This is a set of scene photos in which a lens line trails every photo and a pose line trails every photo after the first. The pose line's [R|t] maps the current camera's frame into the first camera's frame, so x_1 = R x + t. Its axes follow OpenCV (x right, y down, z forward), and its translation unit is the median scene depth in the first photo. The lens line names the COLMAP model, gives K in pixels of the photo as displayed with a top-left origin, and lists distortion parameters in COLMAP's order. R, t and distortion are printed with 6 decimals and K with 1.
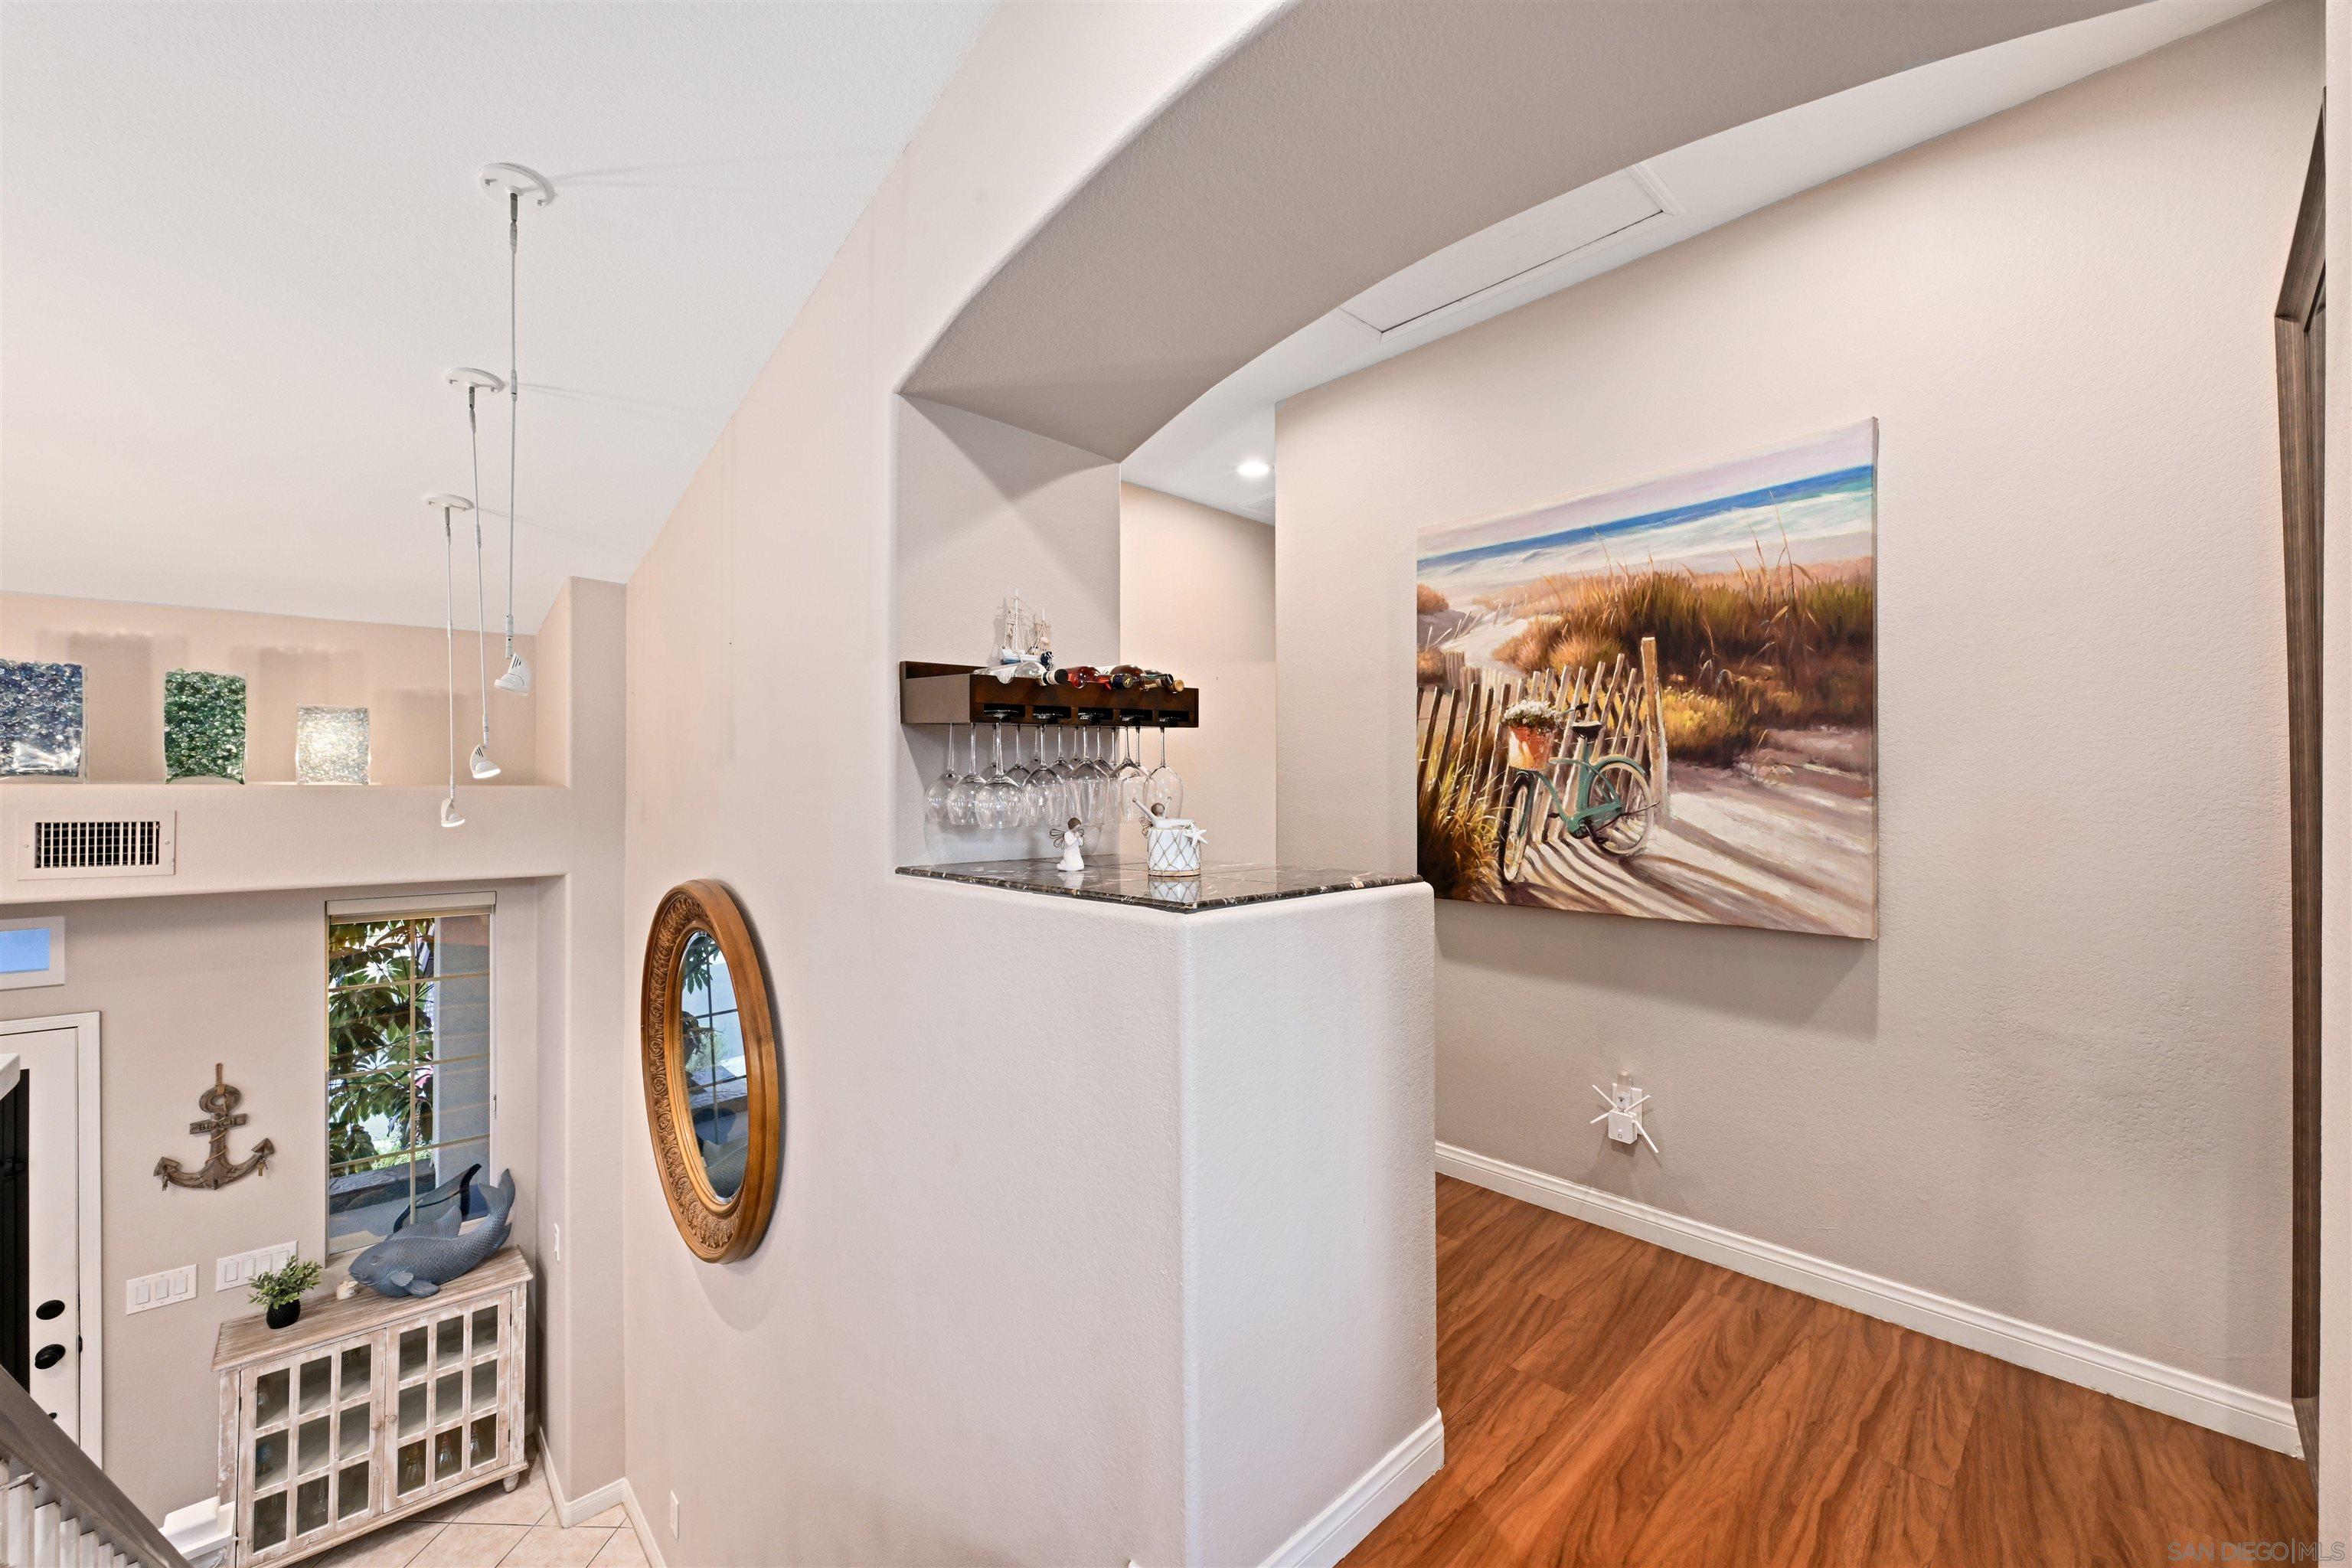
lens RADIAL K [[915.9, 0, 1184.2], [0, 915.9, 789.9], [0, 0, 1]] dist [-0.001744, 0.000179]
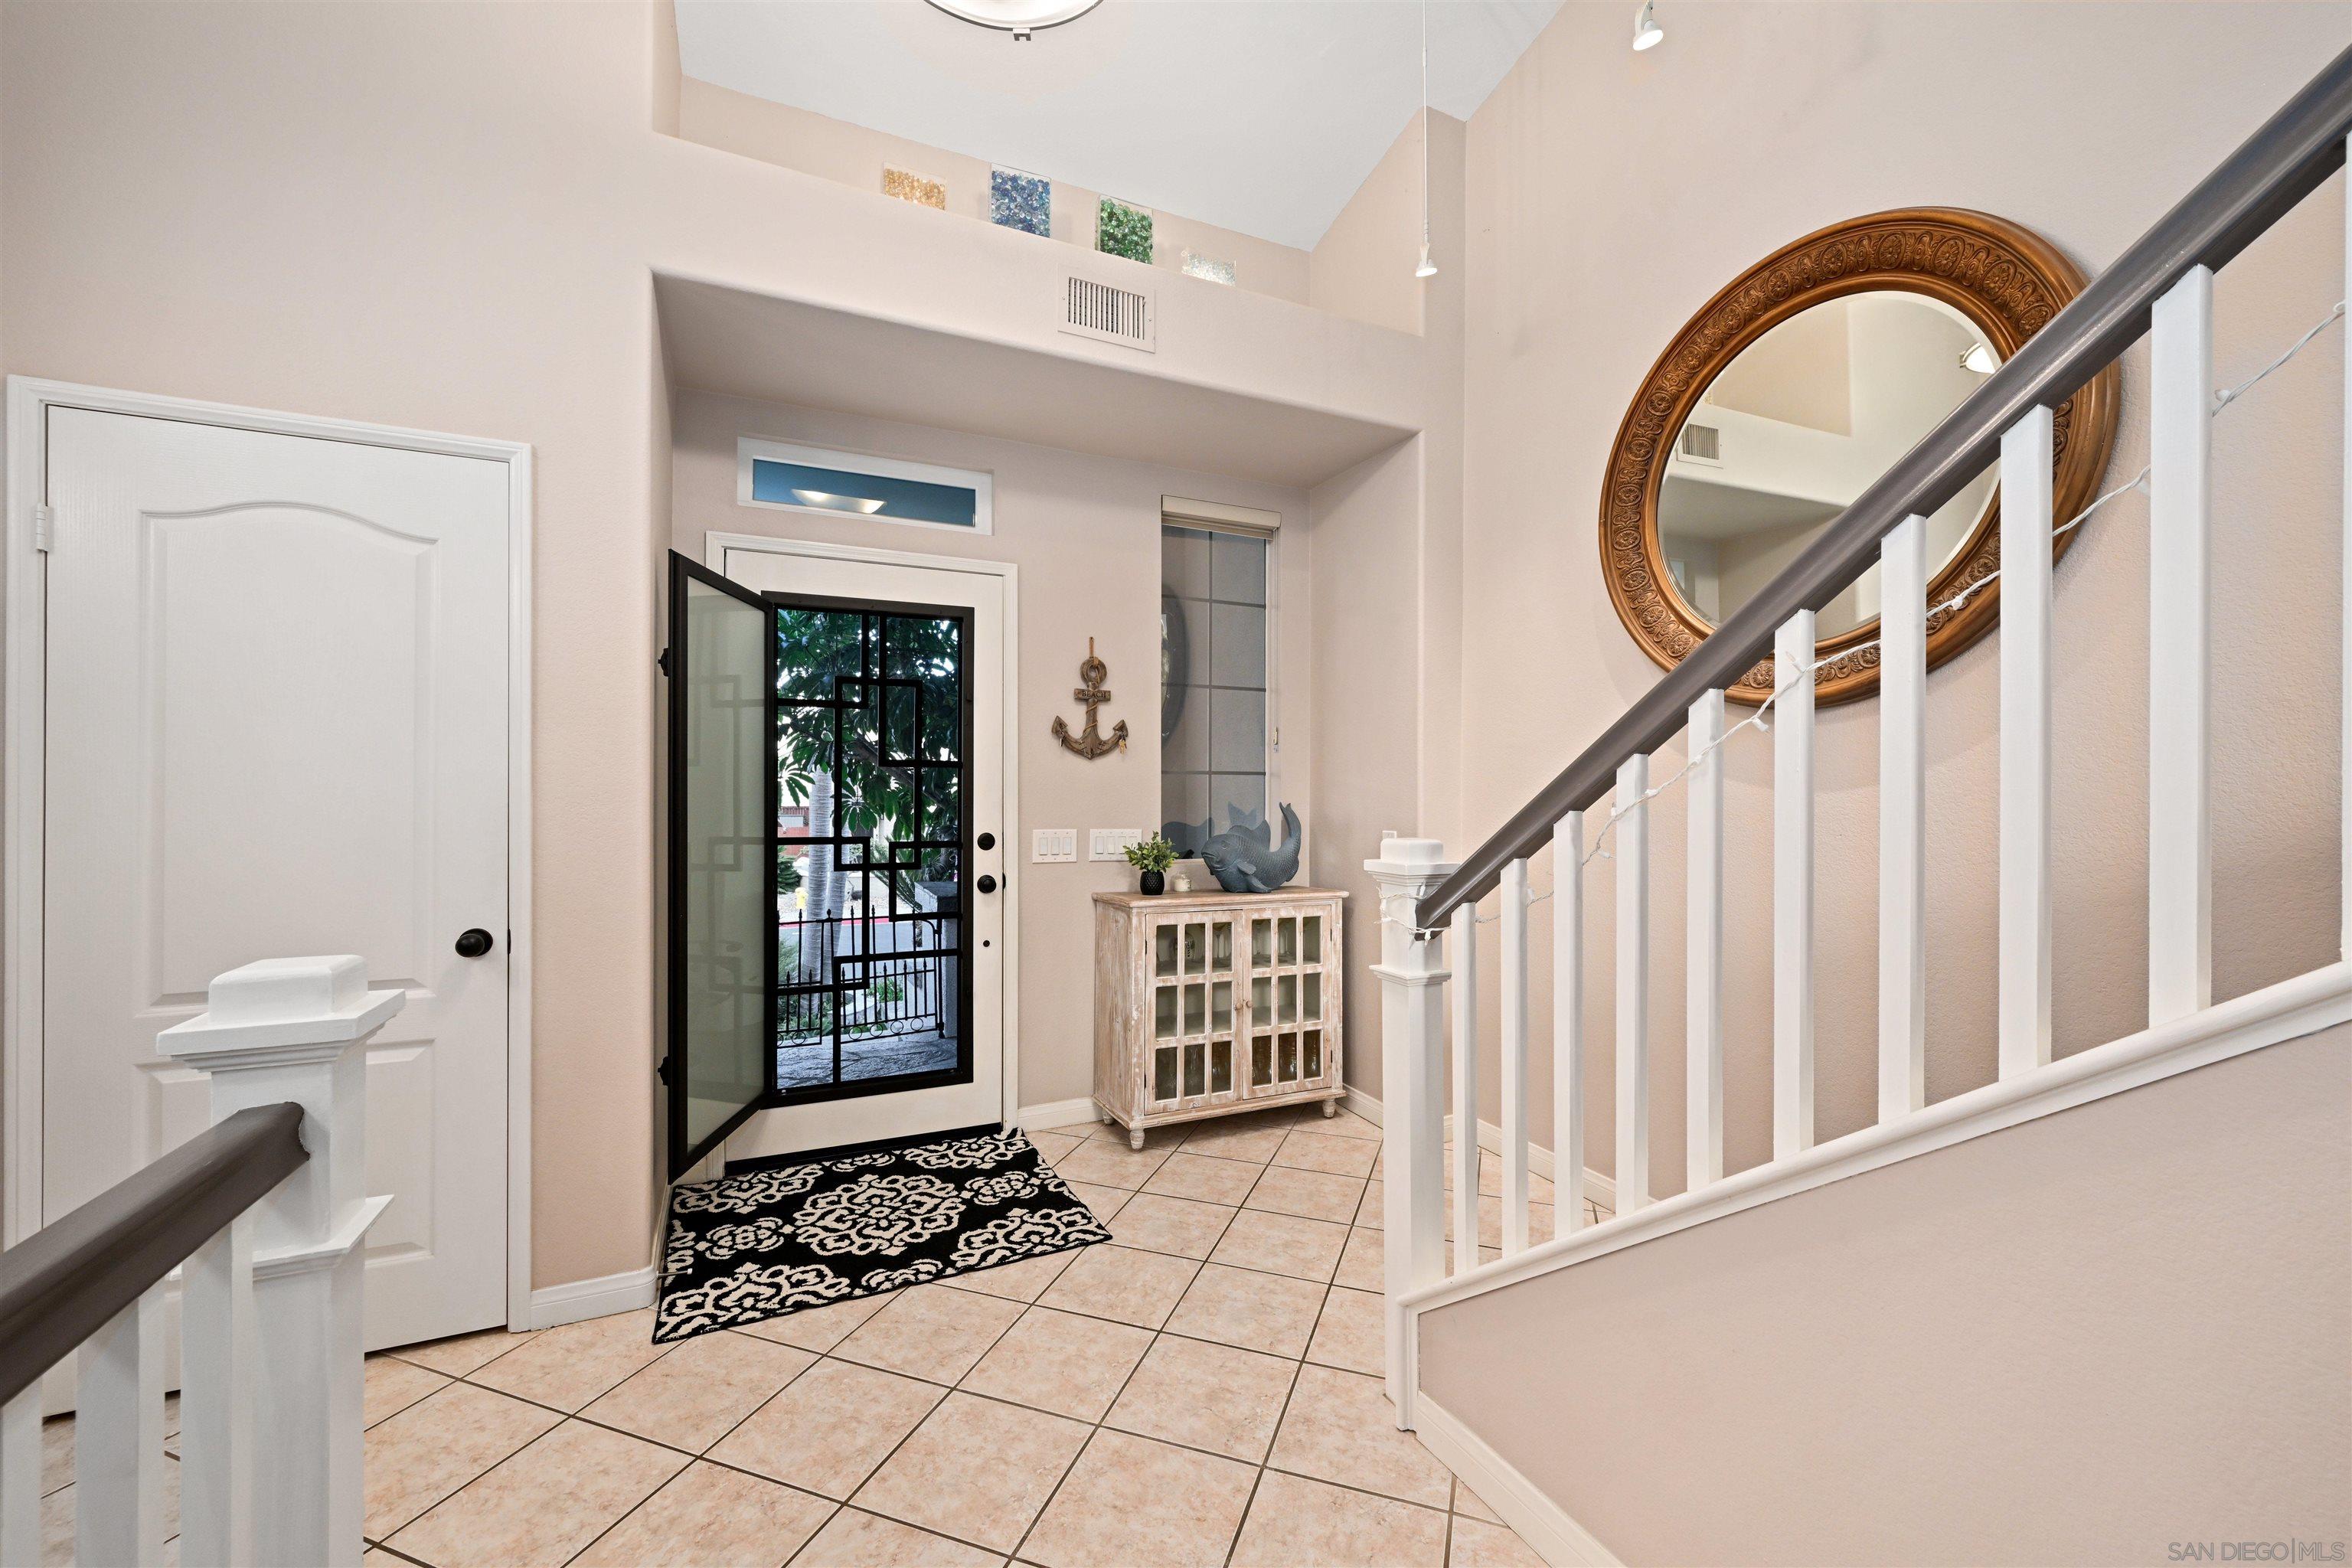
lens RADIAL K [[915.9, 0, 1184.2], [0, 915.9, 789.9], [0, 0, 1]] dist [-0.001744, 0.000179]
pose [[0.954498, 0.000215, -0.298219, -0.646282], [0.000157, 0.999999, 0.001222, 0.462531], [0.298219, -0.001213, 0.954497, 0.057966]]
